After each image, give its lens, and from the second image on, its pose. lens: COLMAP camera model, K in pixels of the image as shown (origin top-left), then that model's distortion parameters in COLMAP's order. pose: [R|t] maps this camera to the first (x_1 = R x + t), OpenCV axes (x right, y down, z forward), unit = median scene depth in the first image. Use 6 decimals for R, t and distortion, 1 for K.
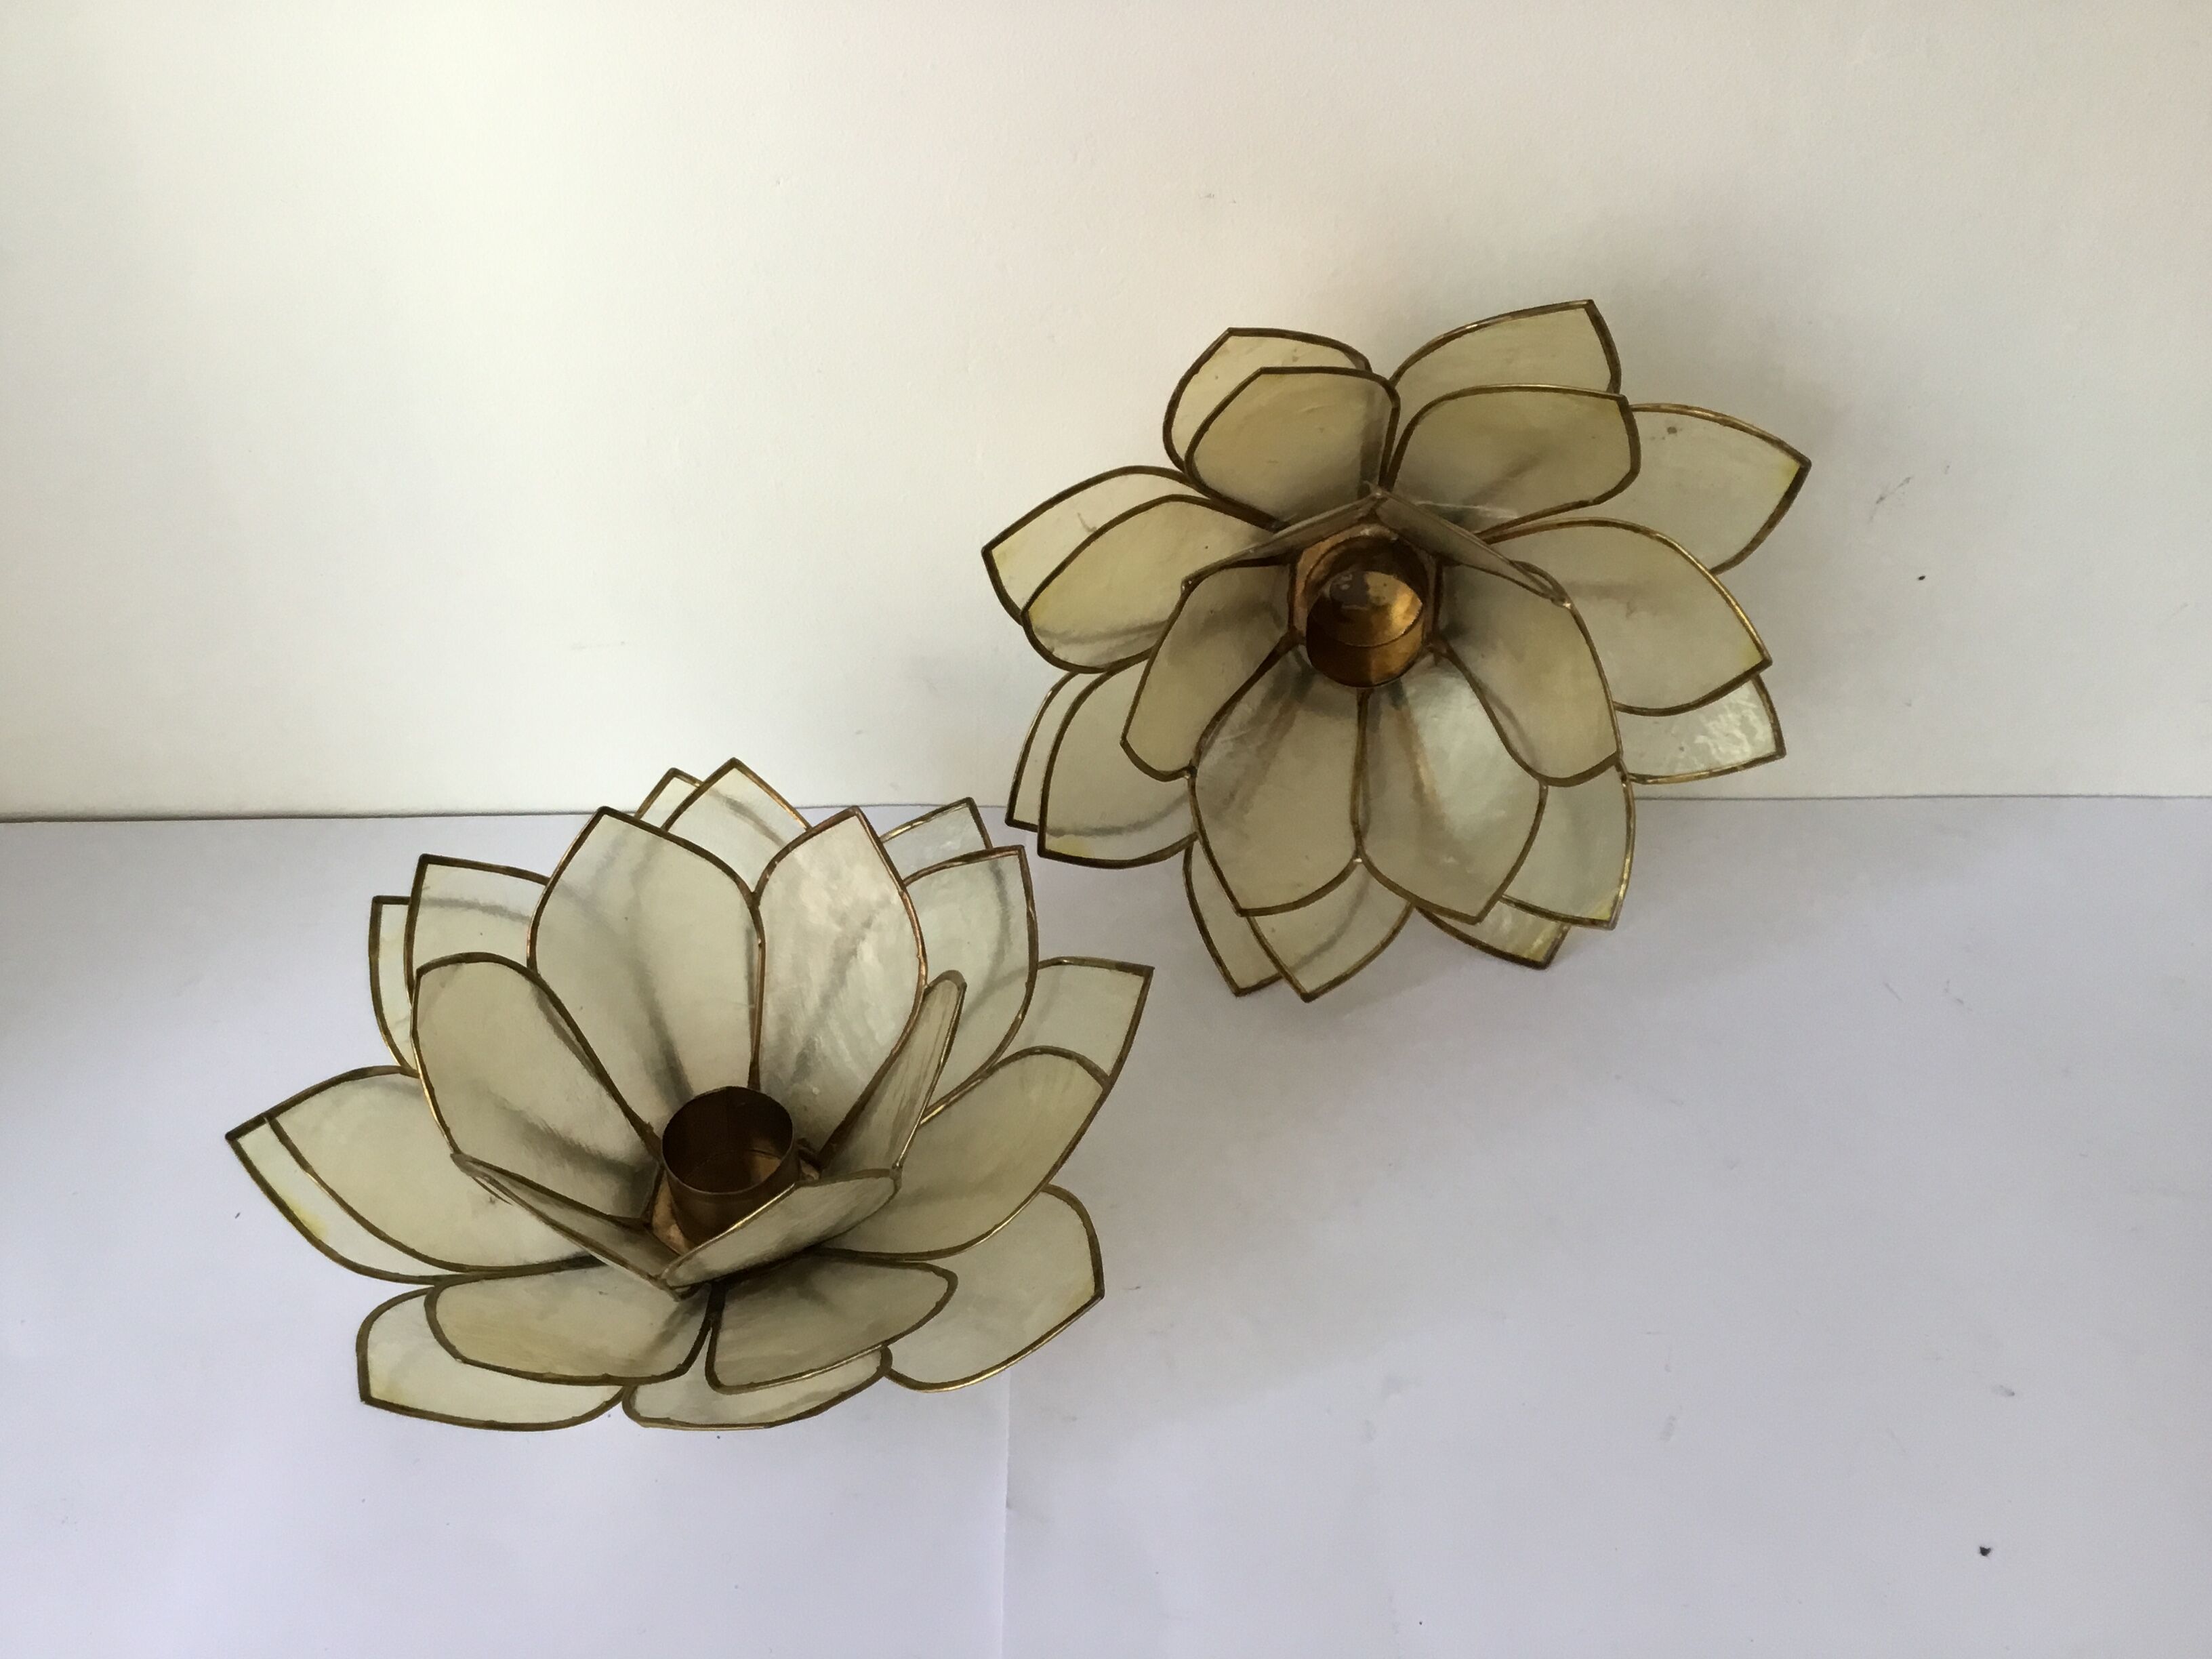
lens RADIAL K [[2091.3, 0, 1116.0], [0, 2091.3, 831.1], [0, 0, 1]] dist [0.036039, 0.000000]
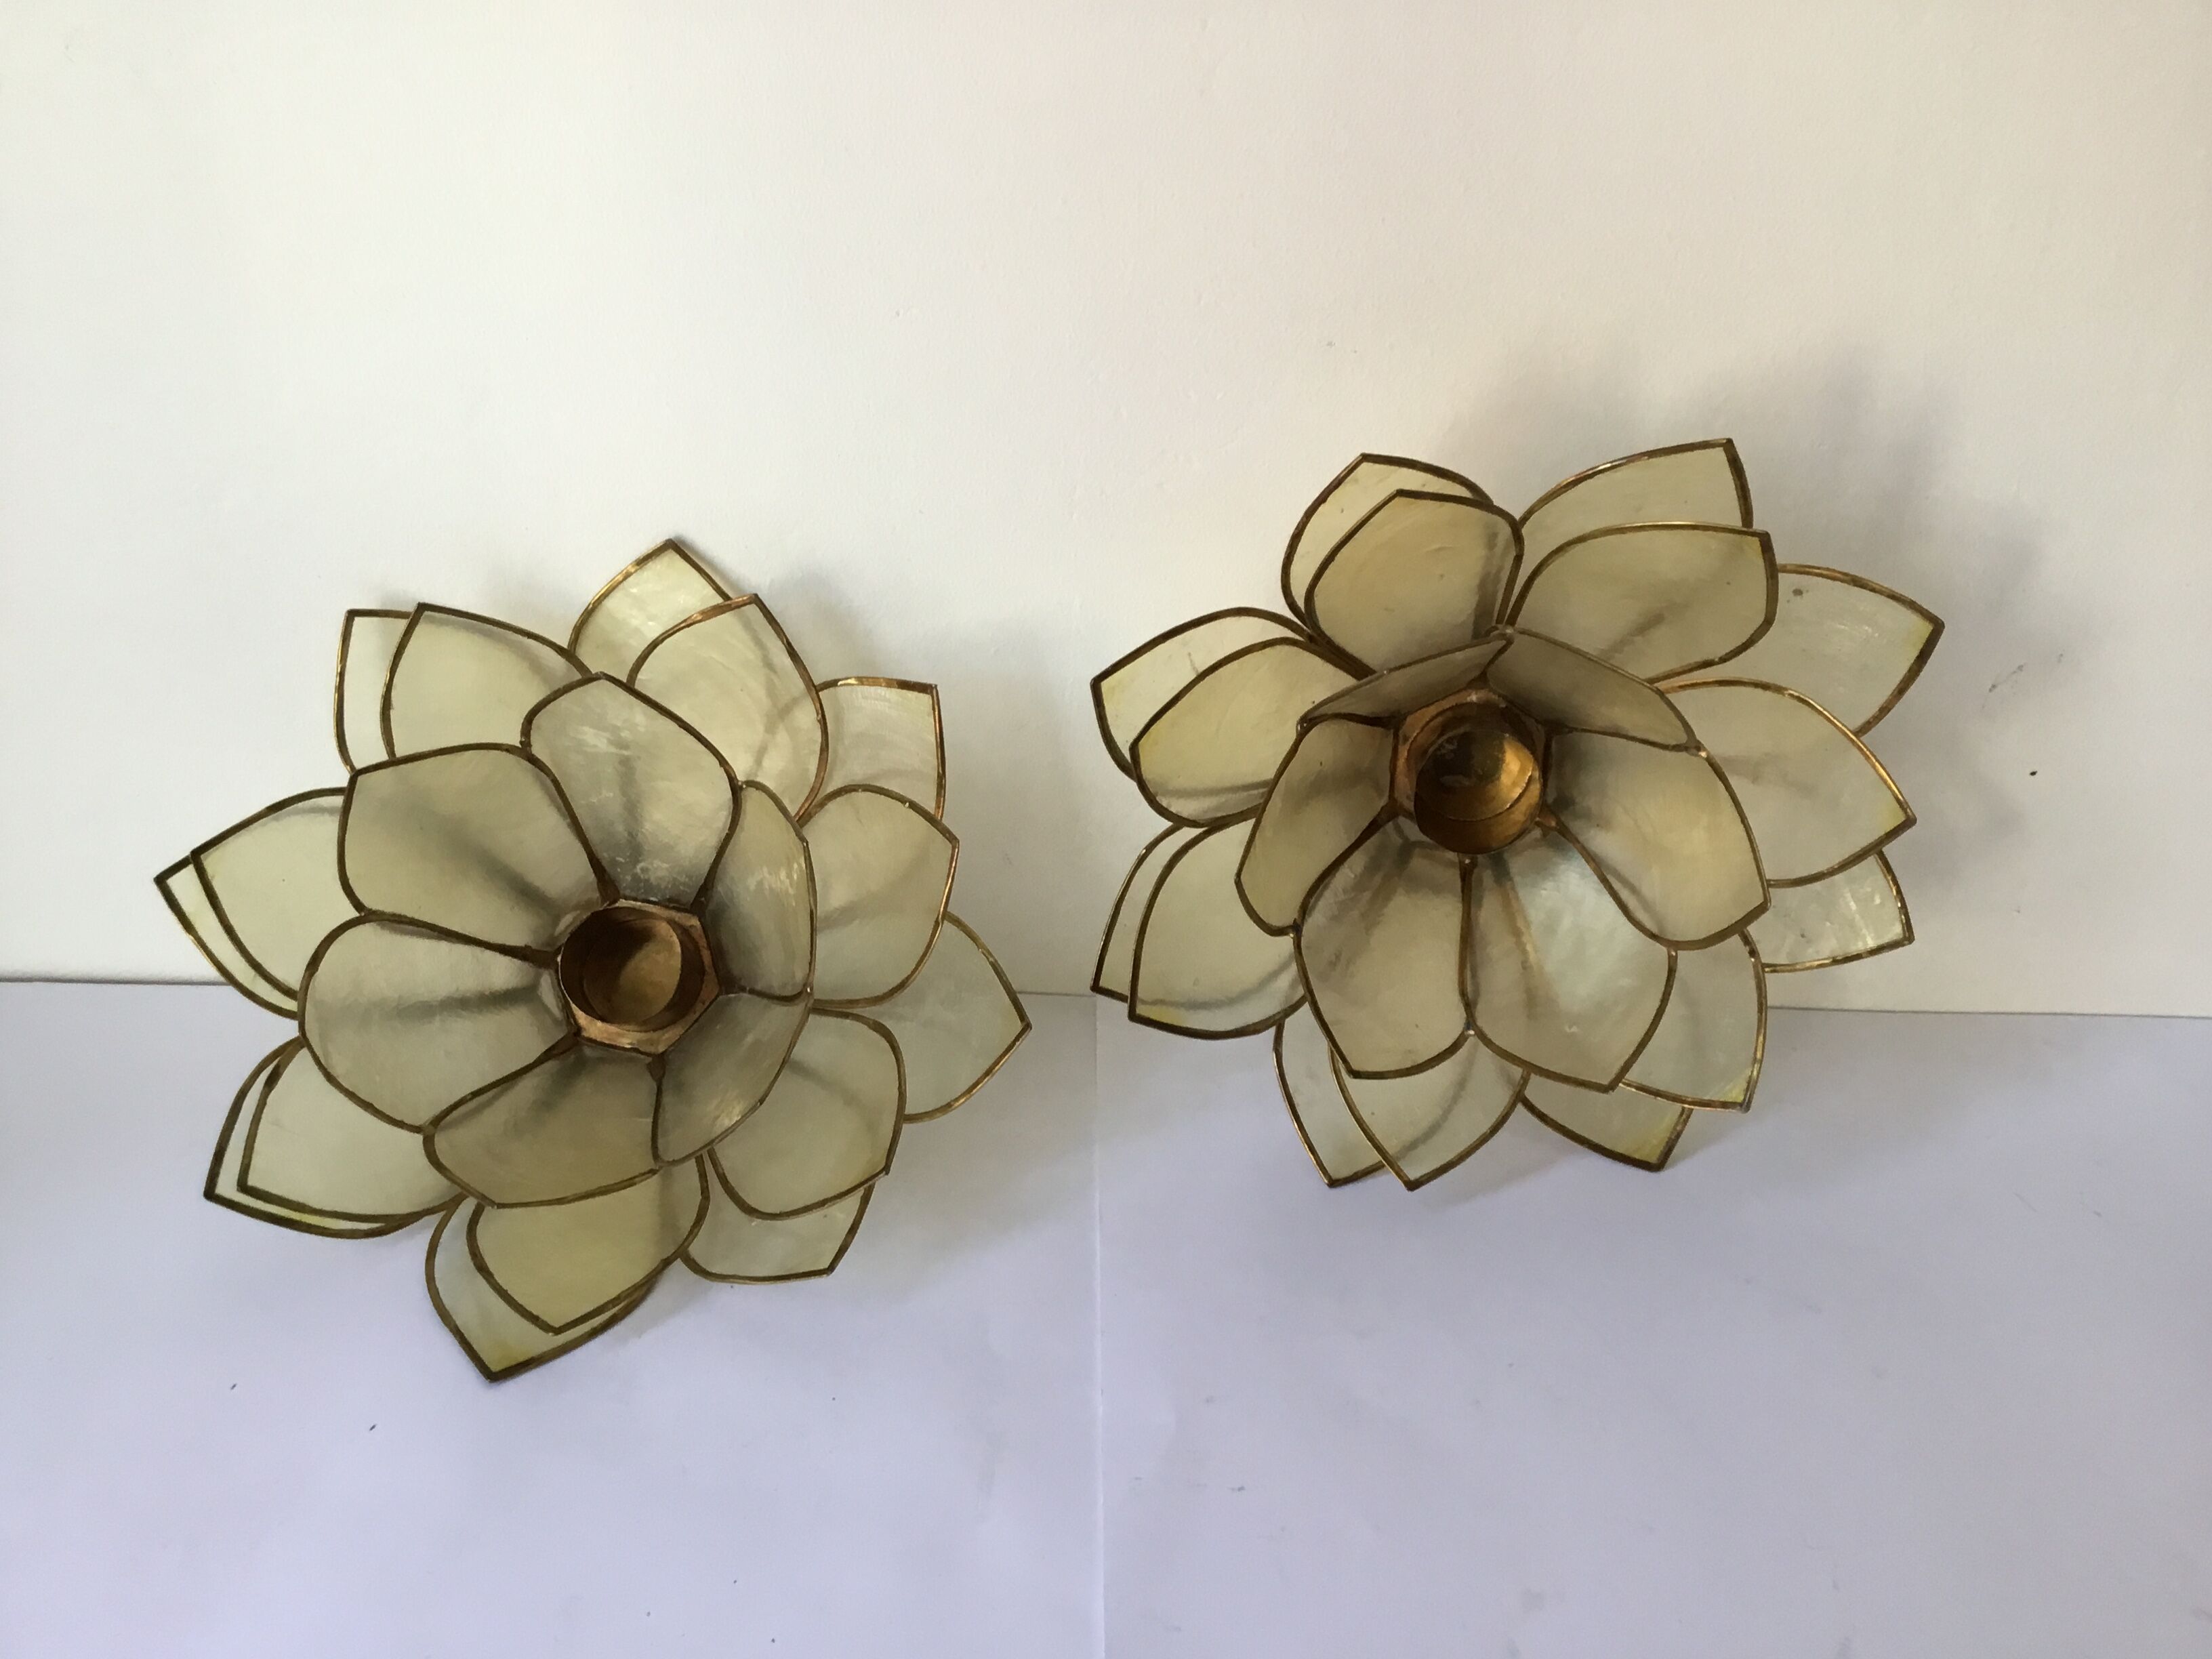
lens RADIAL K [[2091.3, 0, 1105.3], [0, 2091.3, 829.8], [0, 0, 1]] dist [0.036039, 0.000000]
pose [[0.999353, 0.031111, 0.018054, -0.071039], [-0.027458, 0.984042, -0.175803, 0.098344], [-0.023235, 0.175194, 0.984260, 0.065584]]
